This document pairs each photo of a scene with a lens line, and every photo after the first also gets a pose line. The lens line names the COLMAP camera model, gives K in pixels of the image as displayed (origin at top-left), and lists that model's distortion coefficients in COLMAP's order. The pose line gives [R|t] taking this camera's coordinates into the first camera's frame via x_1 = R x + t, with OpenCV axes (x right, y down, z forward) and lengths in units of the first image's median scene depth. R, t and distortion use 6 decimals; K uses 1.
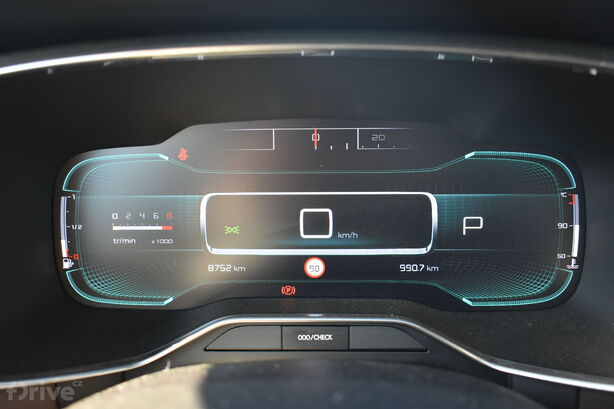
lens RADIAL K [[696.1, 0, 305.1], [0, 696.1, 204.1], [0, 0, 1]] dist [-0.003736, 0.000000]
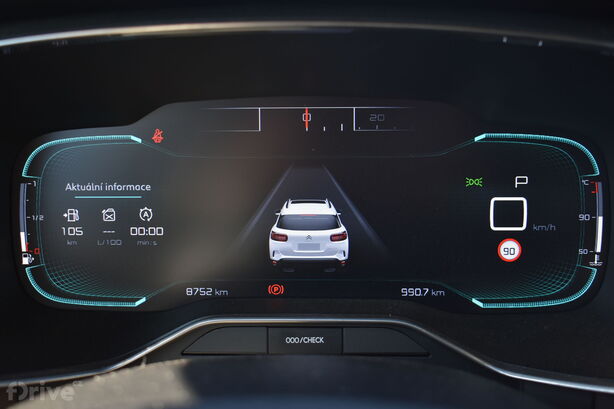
lens RADIAL K [[902.5, 0, 308.2], [0, 902.5, 205.8], [0, 0, 1]] dist [-0.019333, 0.000000]
pose [[0.999997, 0.002193, -0.000964, 0.018427], [-0.002188, 0.999982, 0.005531, 0.010965], [0.000976, -0.005529, 0.999984, -0.154505]]
